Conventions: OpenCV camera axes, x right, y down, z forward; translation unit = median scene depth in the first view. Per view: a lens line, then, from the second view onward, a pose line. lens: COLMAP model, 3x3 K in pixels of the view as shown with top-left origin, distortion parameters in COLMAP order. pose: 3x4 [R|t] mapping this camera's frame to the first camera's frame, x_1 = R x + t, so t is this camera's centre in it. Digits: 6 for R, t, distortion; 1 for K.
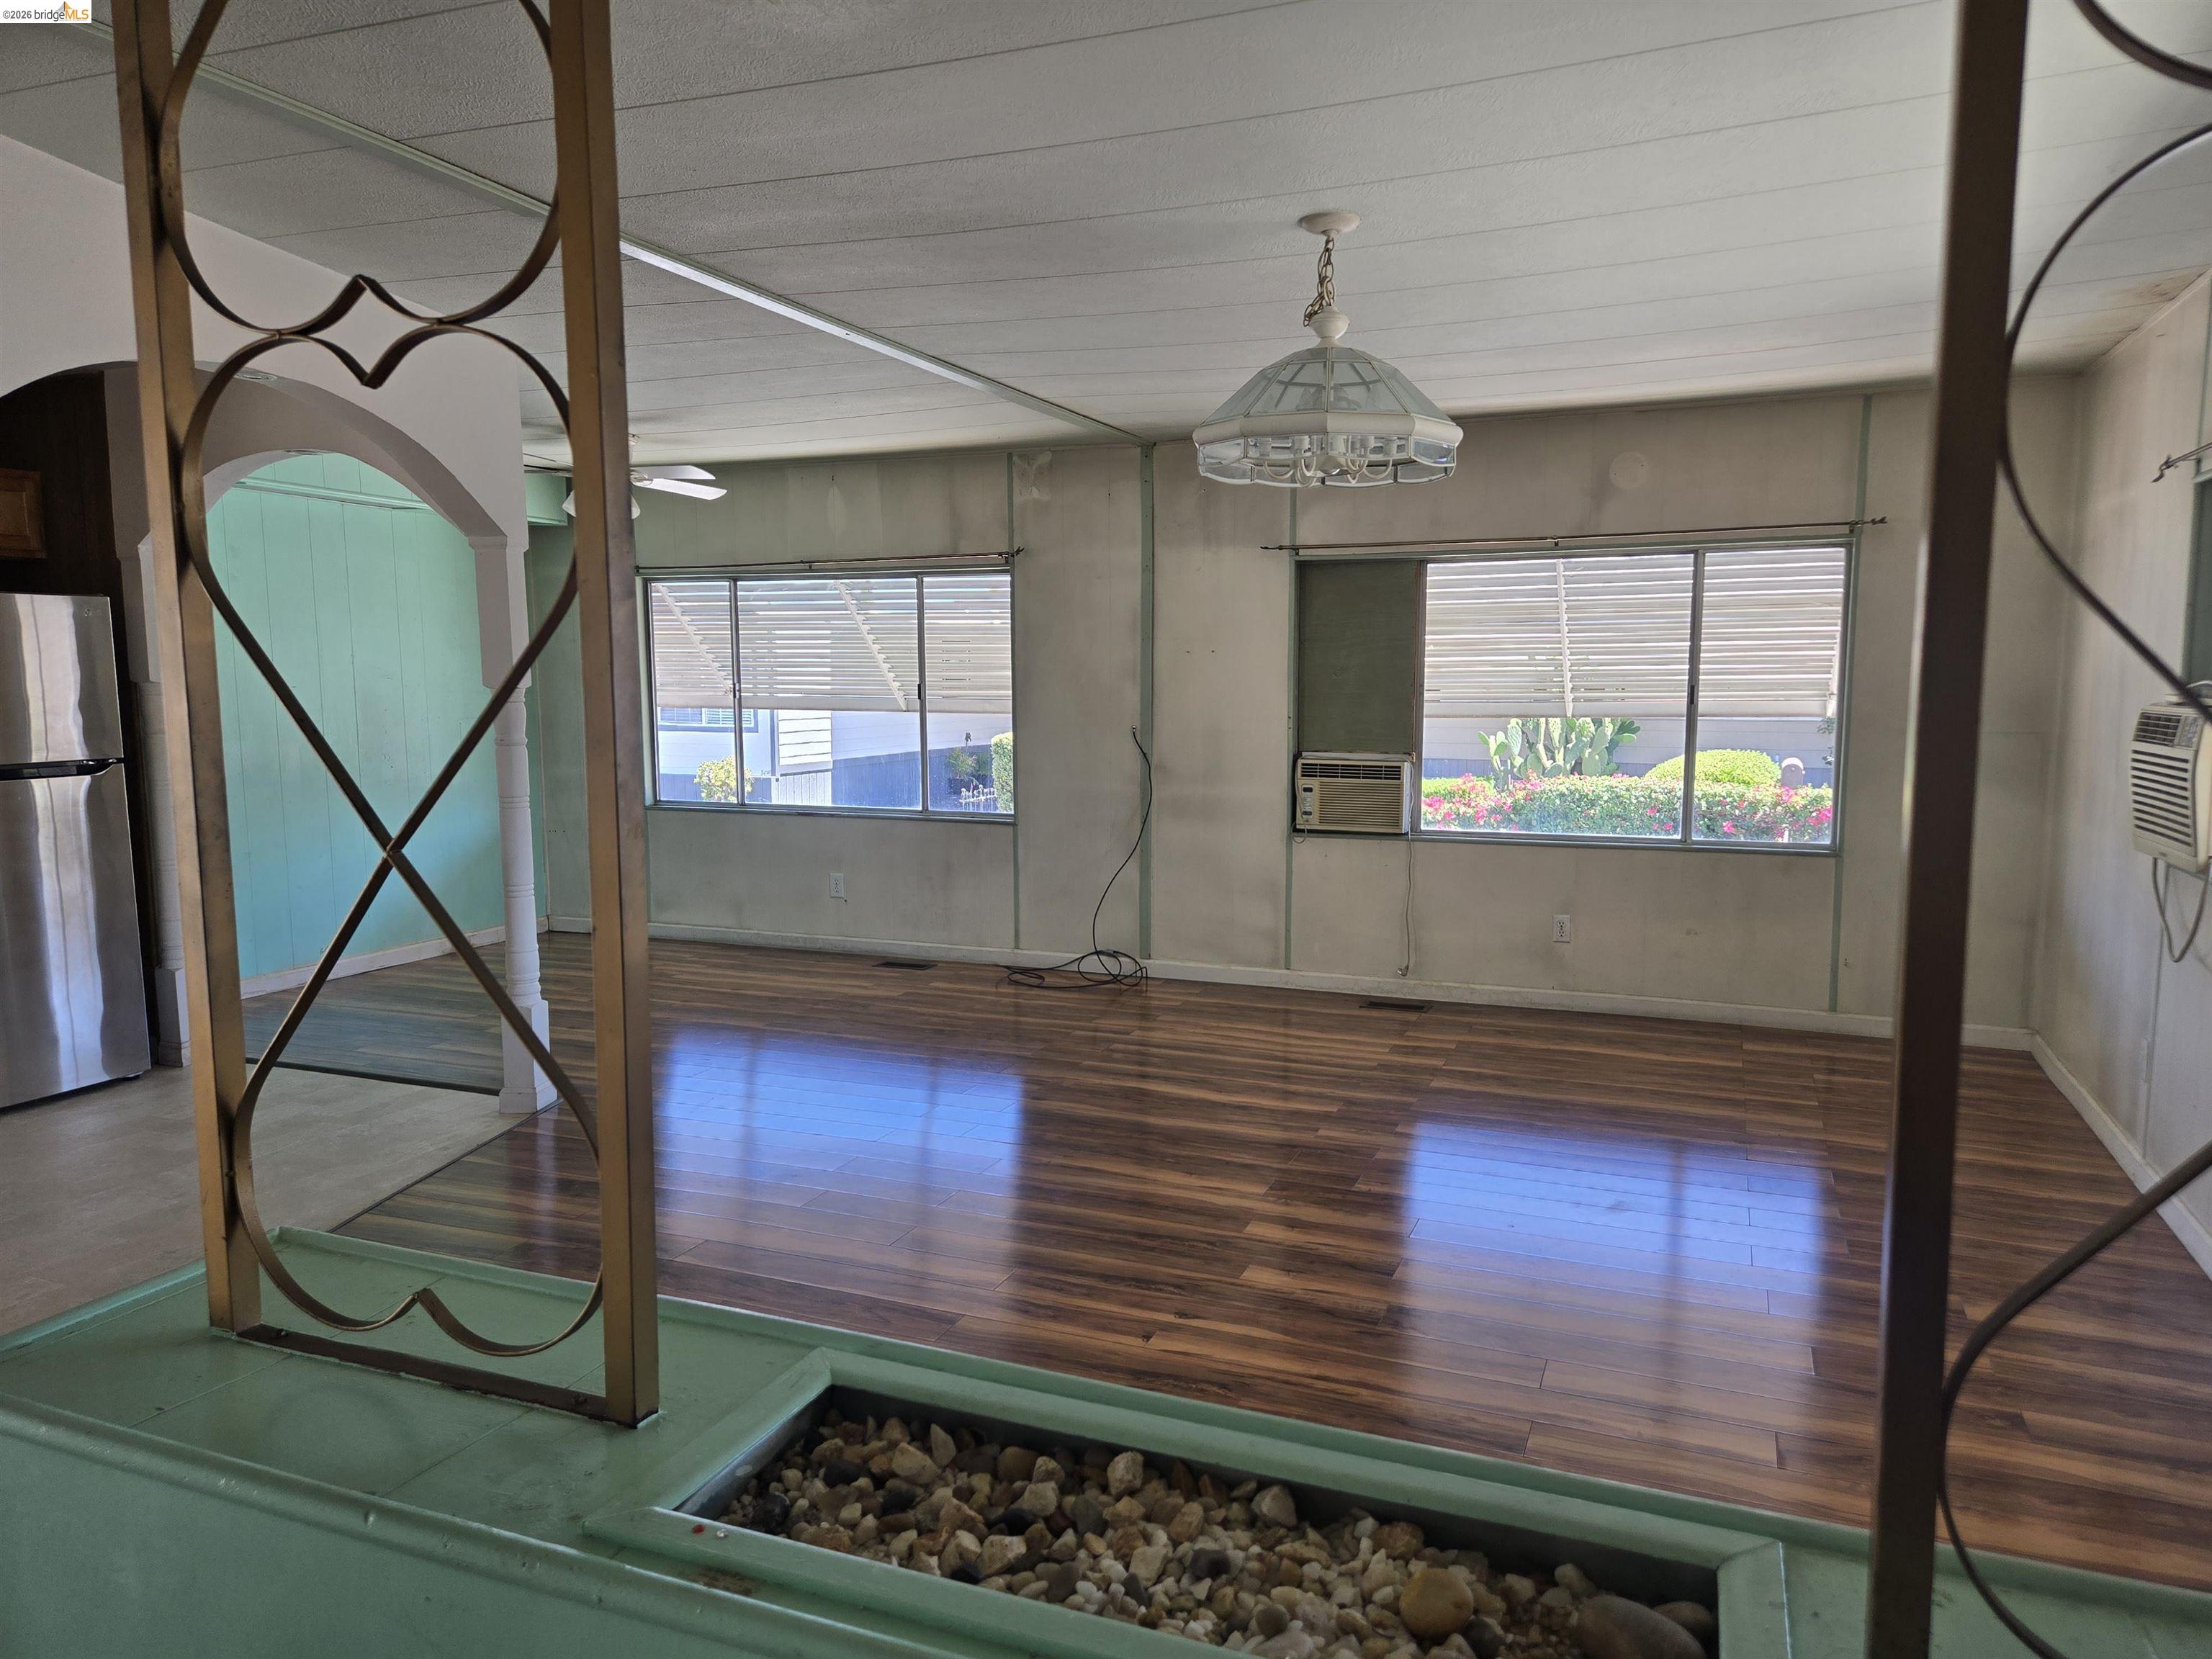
lens RADIAL K [[1486.3, 0, 1106.0], [0, 1486.3, 829.5], [0, 0, 1]] dist [0.083096, -0.074320]
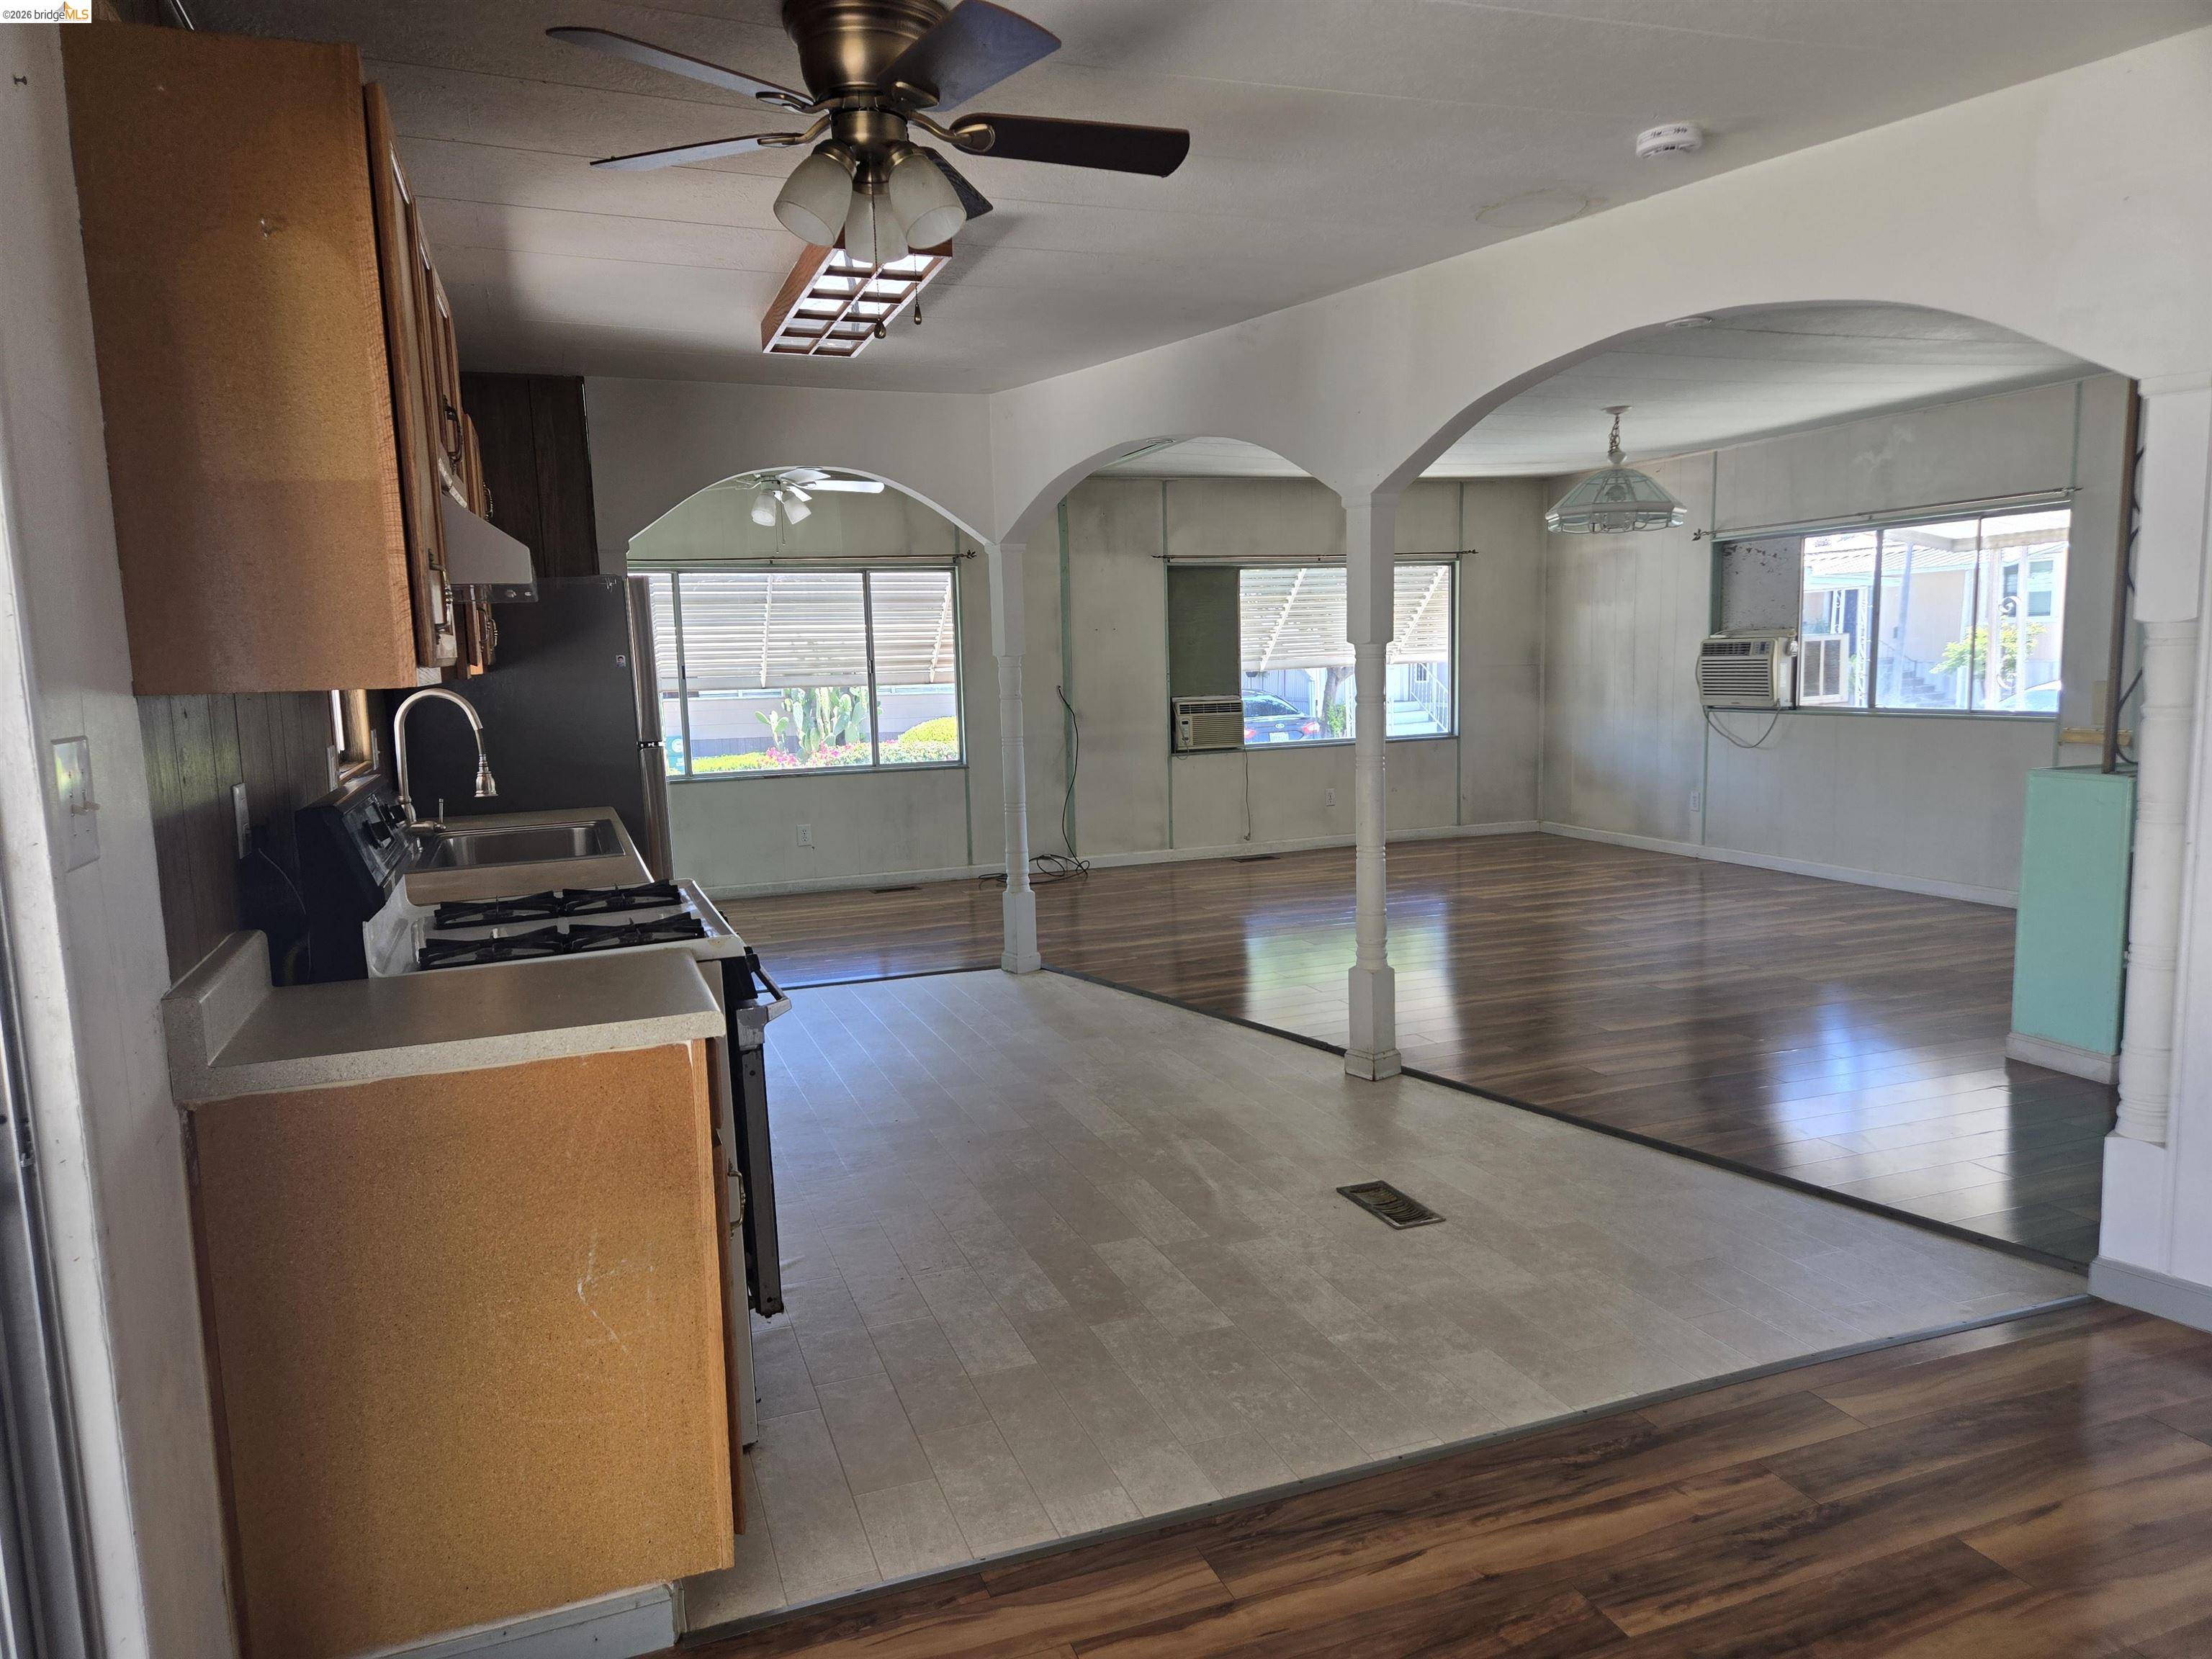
lens RADIAL K [[1464.2, 0, 1116.8], [0, 1464.2, 835.1], [0, 0, 1]] dist [0.082871, -0.053571]
pose [[0.735002, -0.105482, 0.669811, -0.915025], [0.100092, 0.993882, 0.046683, 0.009475], [-0.670637, 0.032731, 0.741063, -0.020656]]
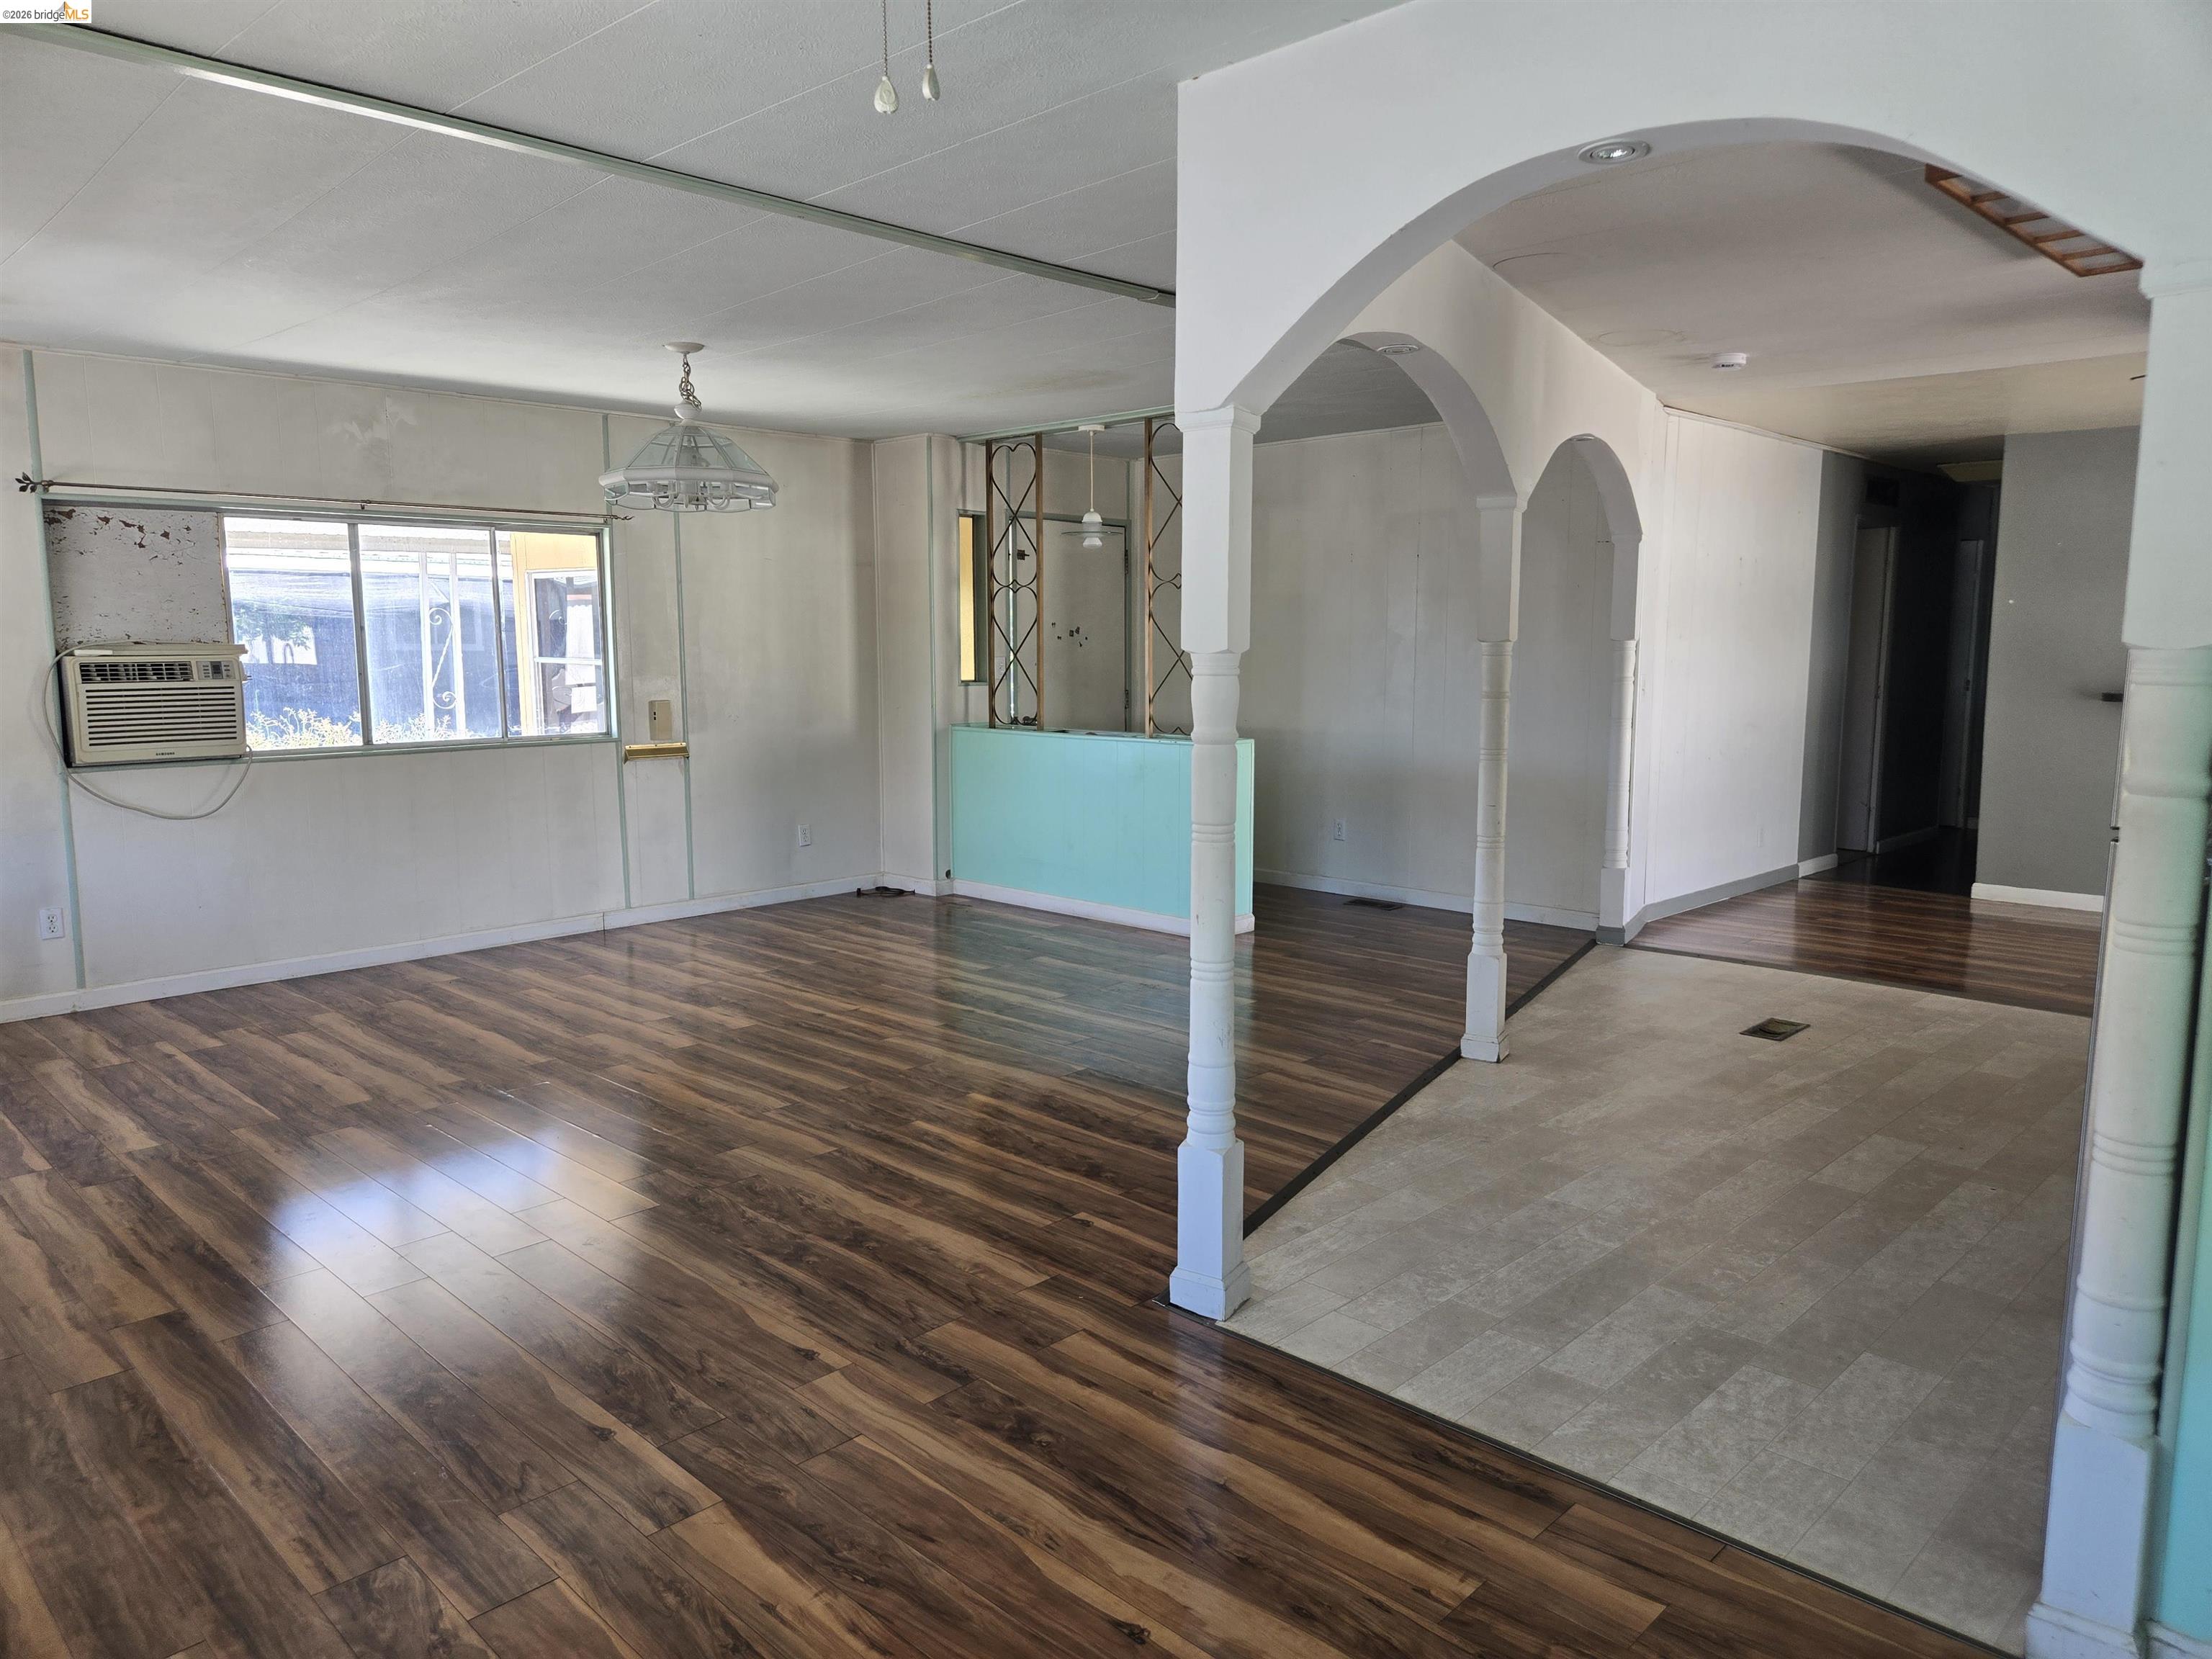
lens RADIAL K [[1478.0, 0, 1074.2], [0, 1478.0, 829.6], [0, 0, 1]] dist [0.083738, -0.071408]
pose [[-0.915960, -0.047527, 0.398445, -0.444945], [0.048579, 0.972524, 0.227678, -0.125727], [-0.398318, 0.227899, -0.888484, 1.195437]]
